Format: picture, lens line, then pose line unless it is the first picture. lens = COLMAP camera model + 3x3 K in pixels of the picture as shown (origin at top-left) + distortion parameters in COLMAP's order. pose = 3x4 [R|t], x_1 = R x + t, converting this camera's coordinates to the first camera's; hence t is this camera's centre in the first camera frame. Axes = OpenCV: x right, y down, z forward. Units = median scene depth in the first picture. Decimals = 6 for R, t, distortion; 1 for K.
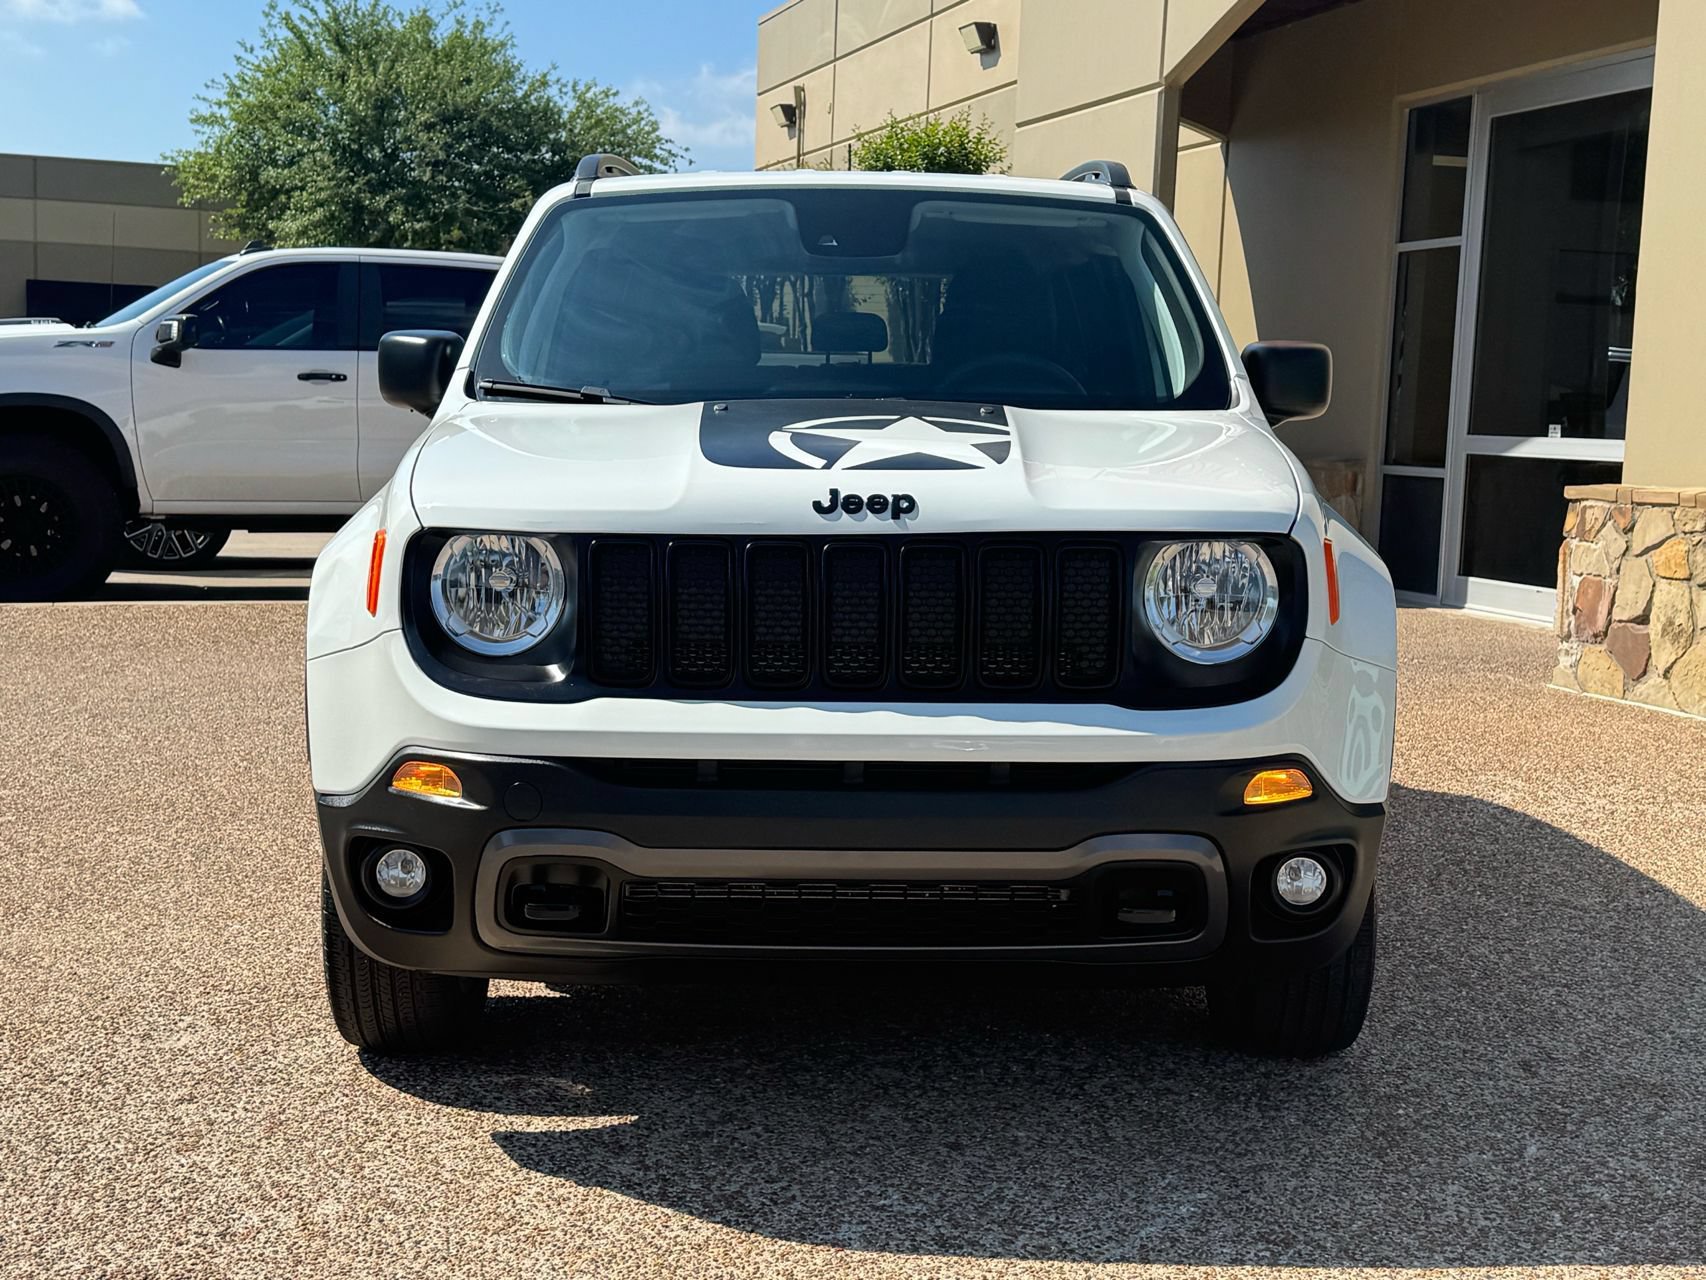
lens RADIAL K [[2469.9, 0, 839.4], [0, 2469.9, 641.3], [0, 0, 1]] dist [0.146131, -0.060310]
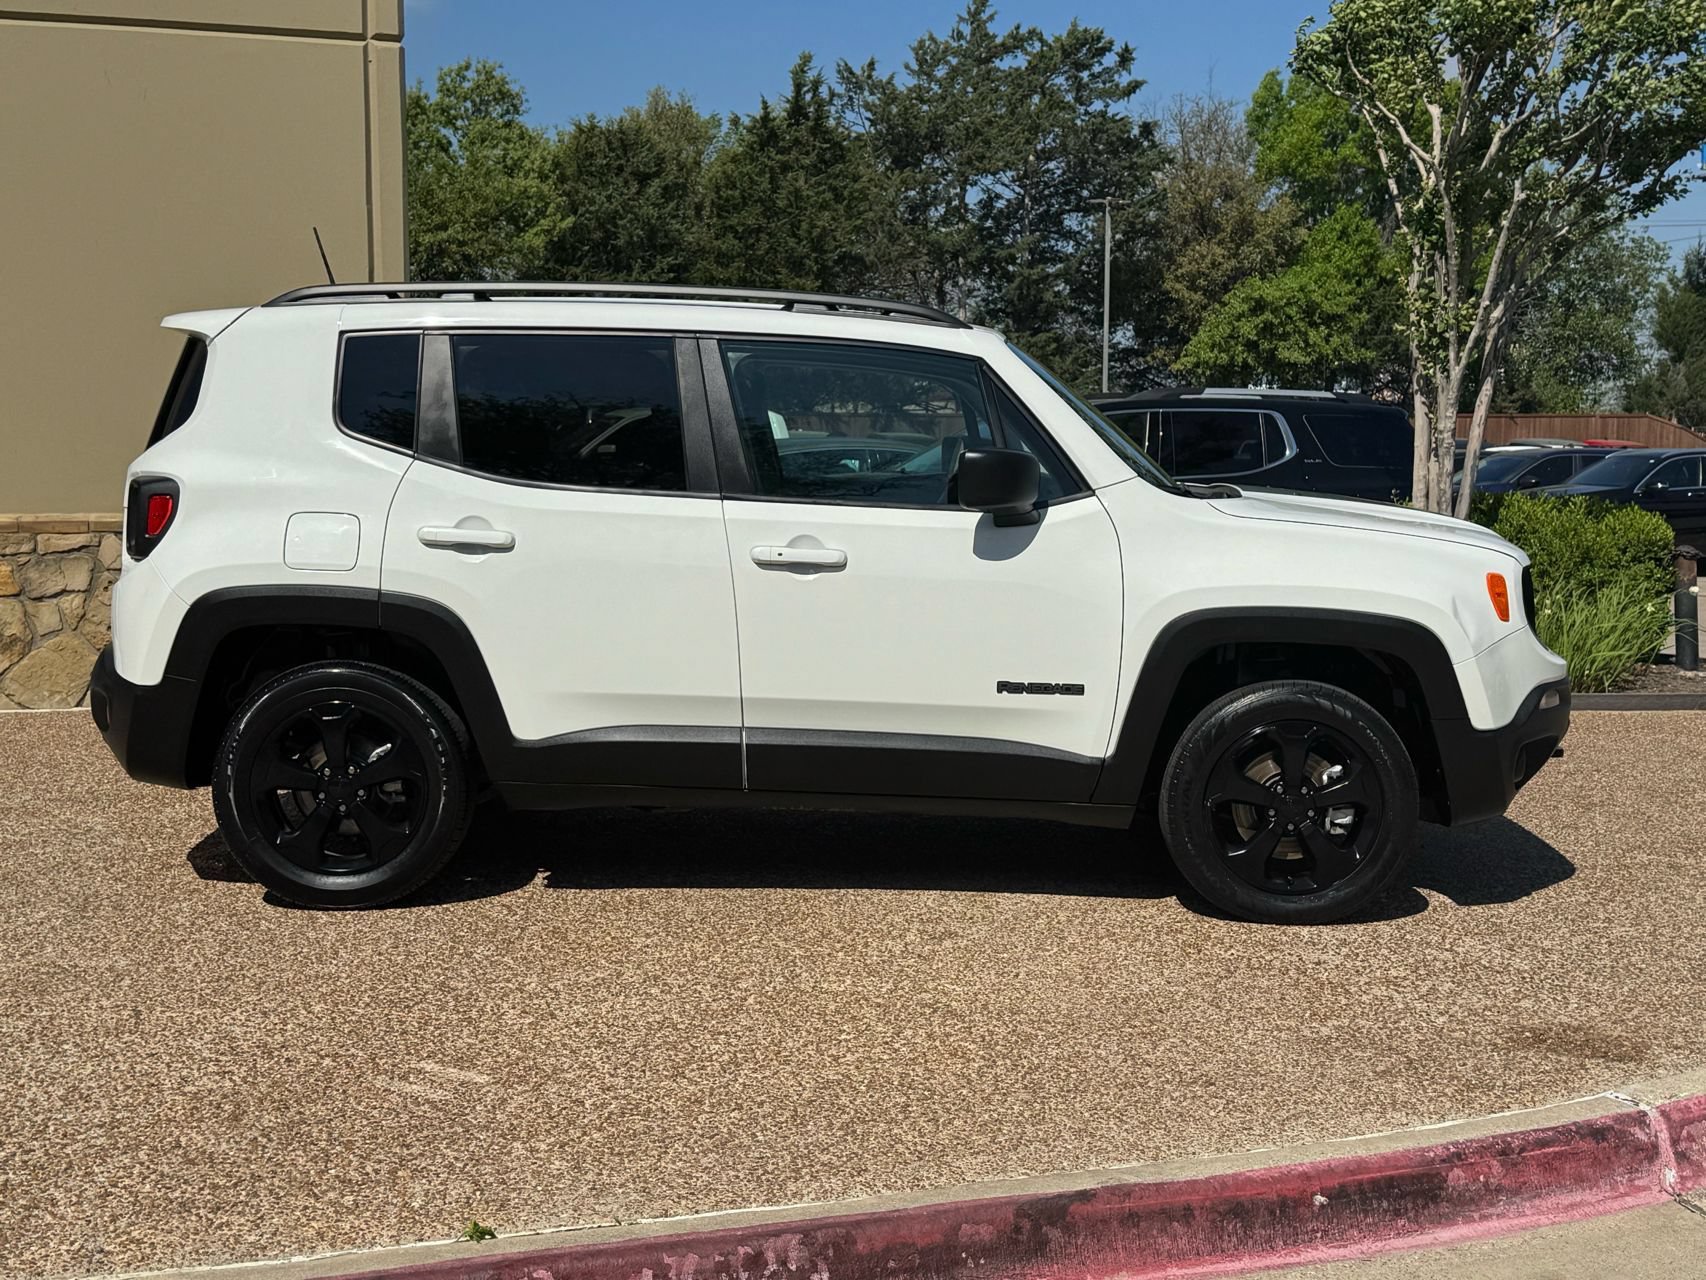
lens RADIAL K [[2469.9, 0, 839.4], [0, 2469.9, 641.3], [0, 0, 1]] dist [0.146131, -0.060310]
pose [[-0.065012, -0.115411, 0.991188, -1.916824], [0.088788, 0.988681, 0.120942, -0.251345], [-0.993927, 0.095869, -0.054029, 1.572075]]
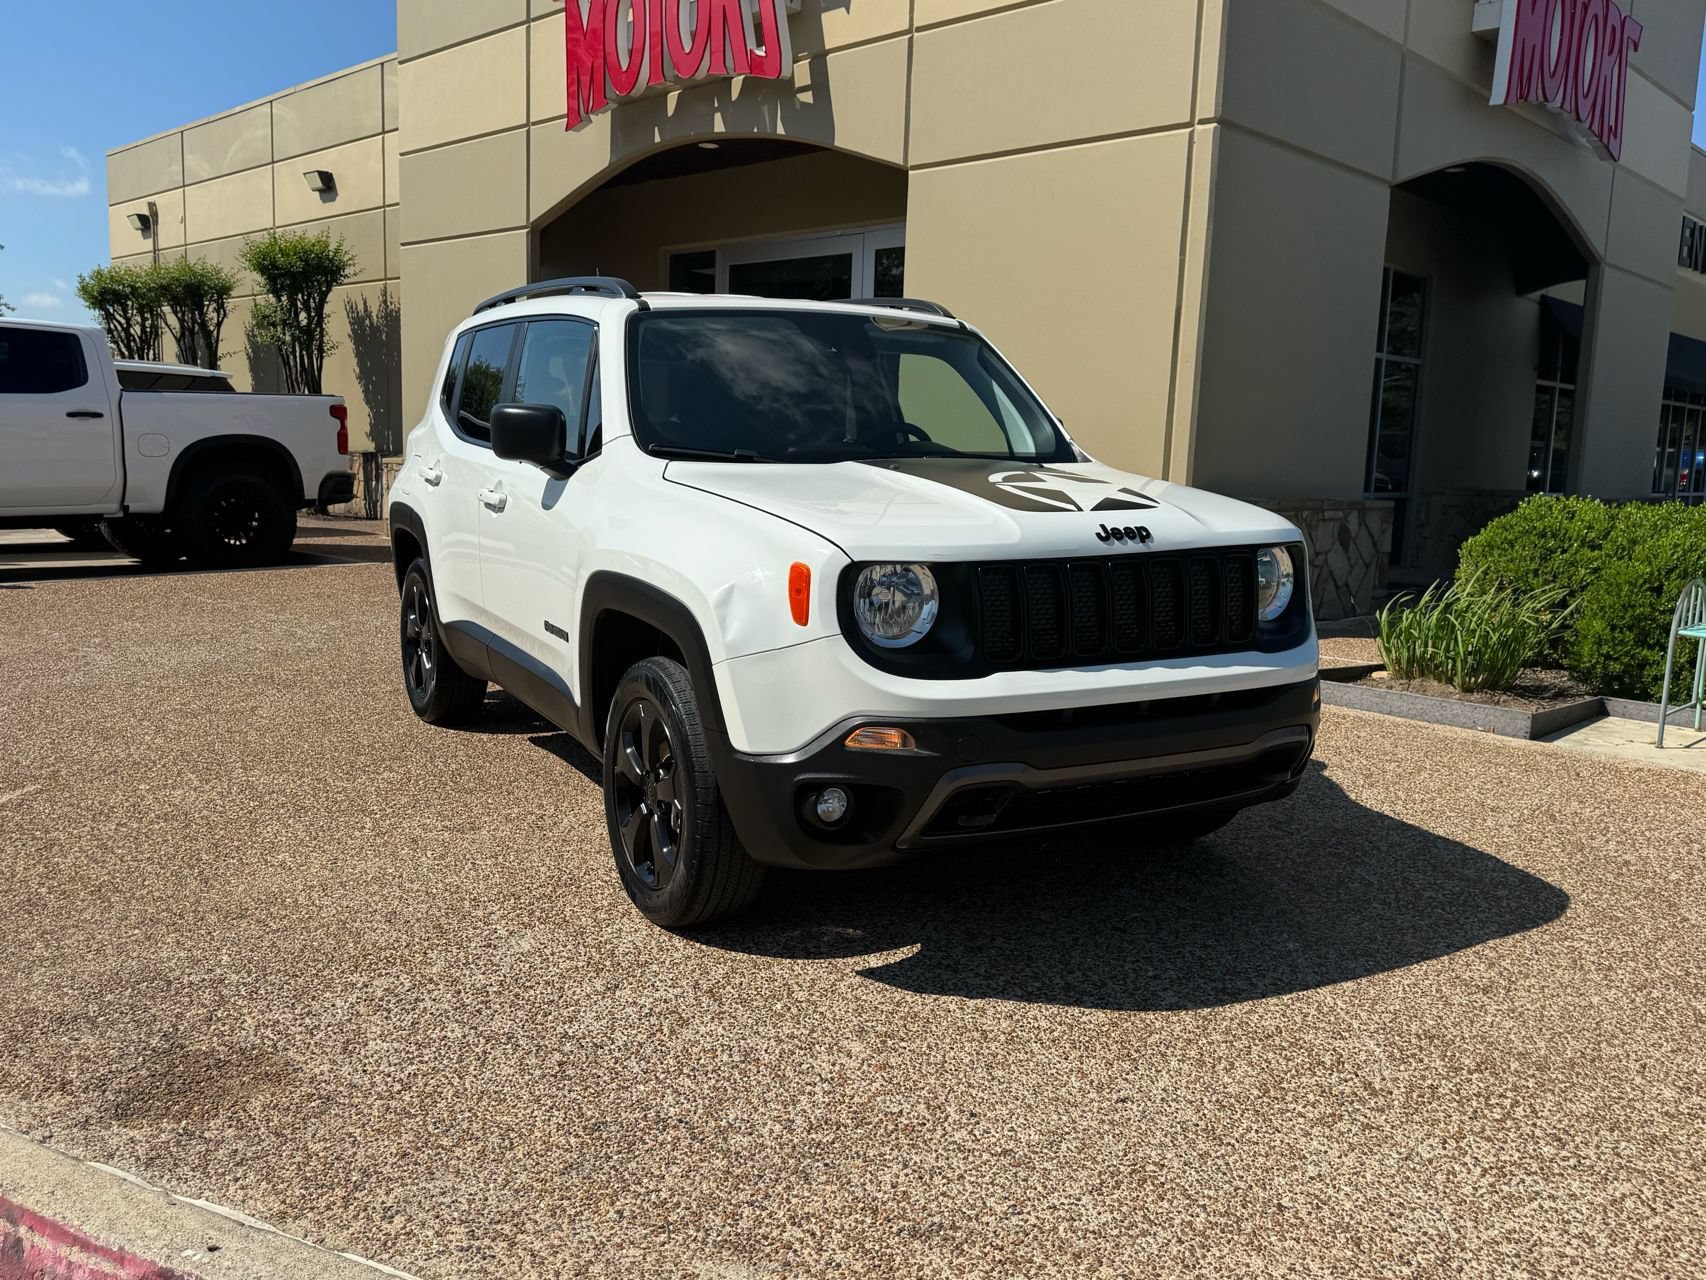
lens RADIAL K [[1452.6, 0, 855.4], [0, 1452.6, 634.3], [0, 0, 1]] dist [0.169013, -0.347623]
pose [[0.867466, -0.070598, 0.492462, -0.567901], [0.045415, 0.996984, 0.062927, -0.055650], [-0.495419, -0.032222, 0.868056, 0.273243]]
